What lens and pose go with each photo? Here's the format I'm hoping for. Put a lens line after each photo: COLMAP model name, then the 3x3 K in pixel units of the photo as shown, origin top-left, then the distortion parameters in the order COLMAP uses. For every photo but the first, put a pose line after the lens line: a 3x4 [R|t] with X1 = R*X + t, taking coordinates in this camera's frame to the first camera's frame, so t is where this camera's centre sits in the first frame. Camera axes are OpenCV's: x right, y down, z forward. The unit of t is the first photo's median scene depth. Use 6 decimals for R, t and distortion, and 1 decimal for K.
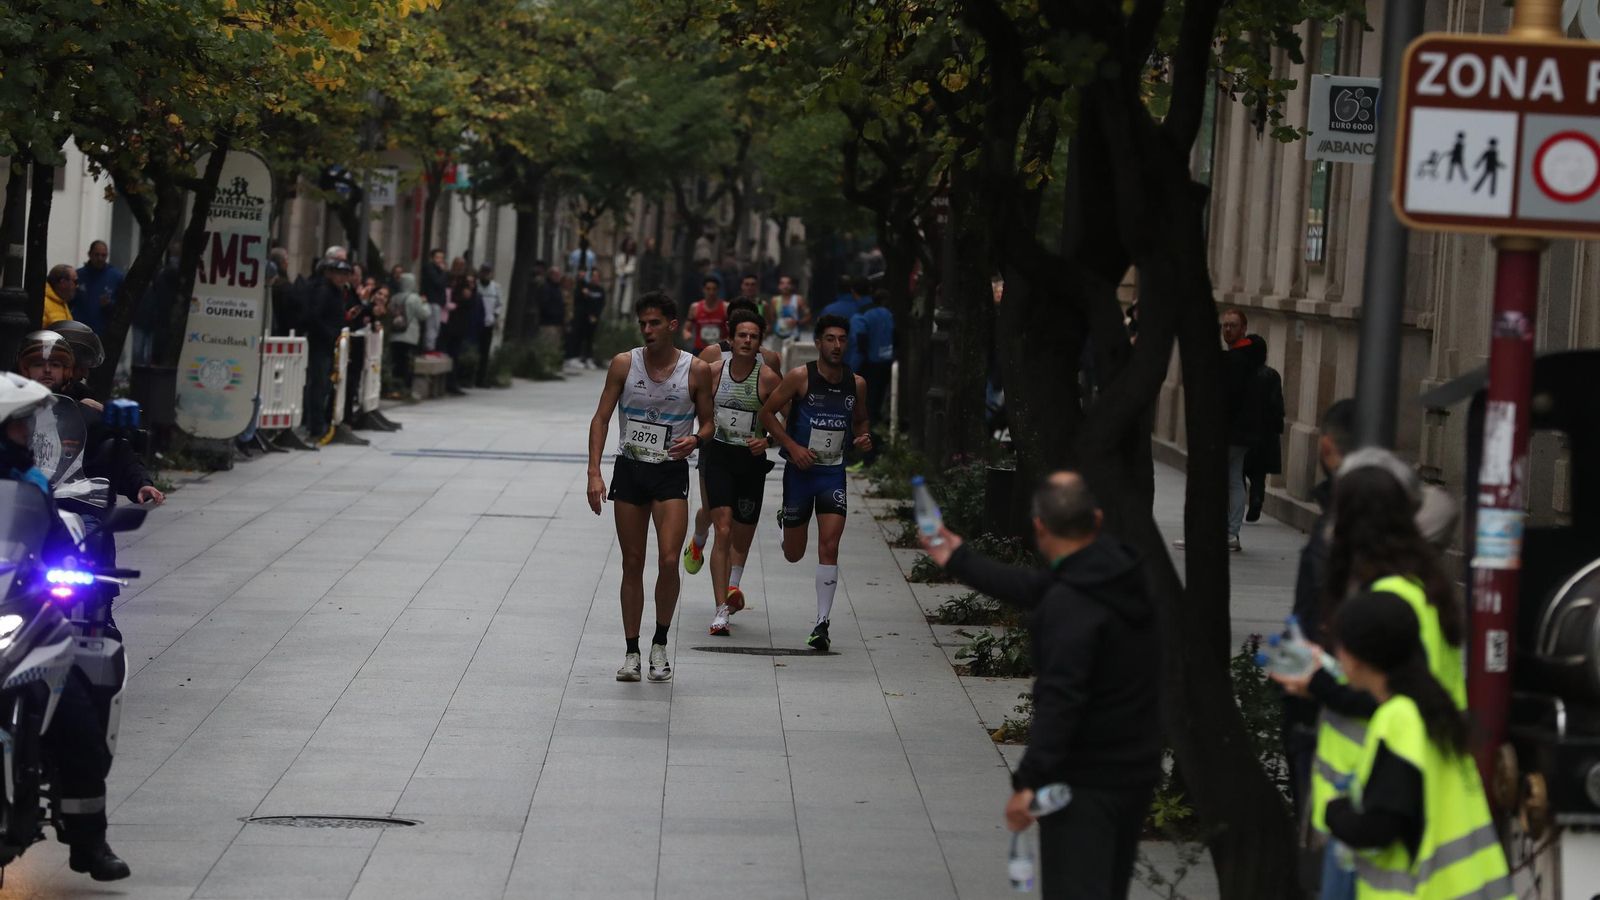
lens RADIAL K [[5956.8, 0, 800.0], [0, 5956.8, 450.0], [0, 0, 1]] dist [2.120328, 4.052373]
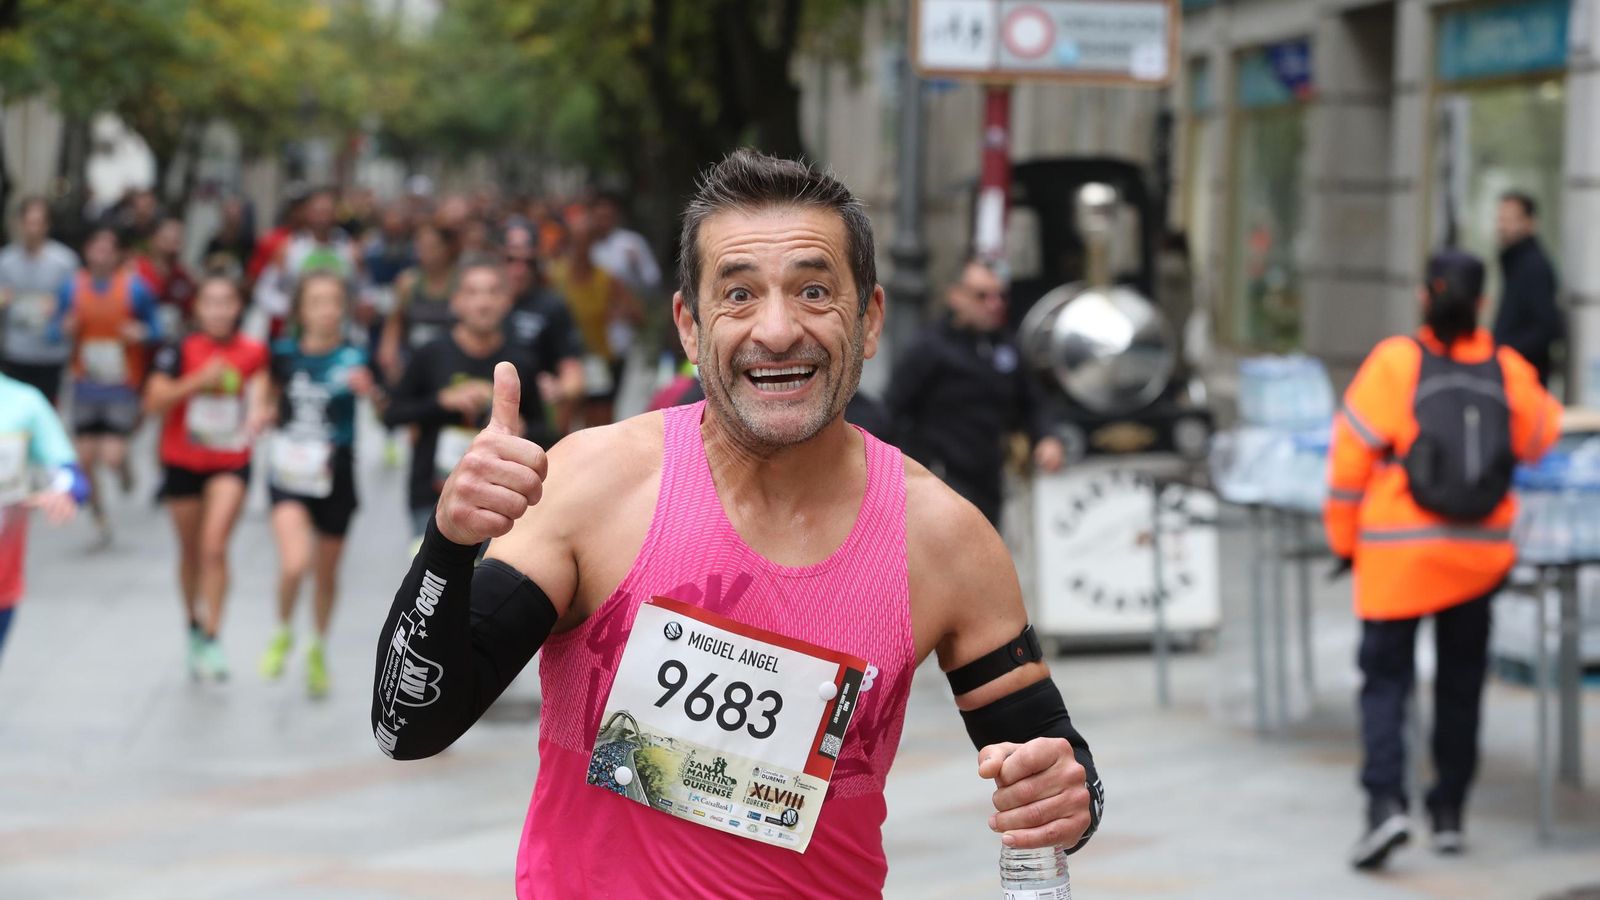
lens RADIAL K [[5171.1, 0, 800.0], [0, 5171.1, 450.0], [0, 0, 1]] dist [-0.006734, -0.068212]
pose [[0.996577, -0.028042, 0.077762, -0.048108], [0.023774, 0.998188, 0.055276, -0.035916], [-0.079171, -0.053238, 0.995438, -0.383604]]
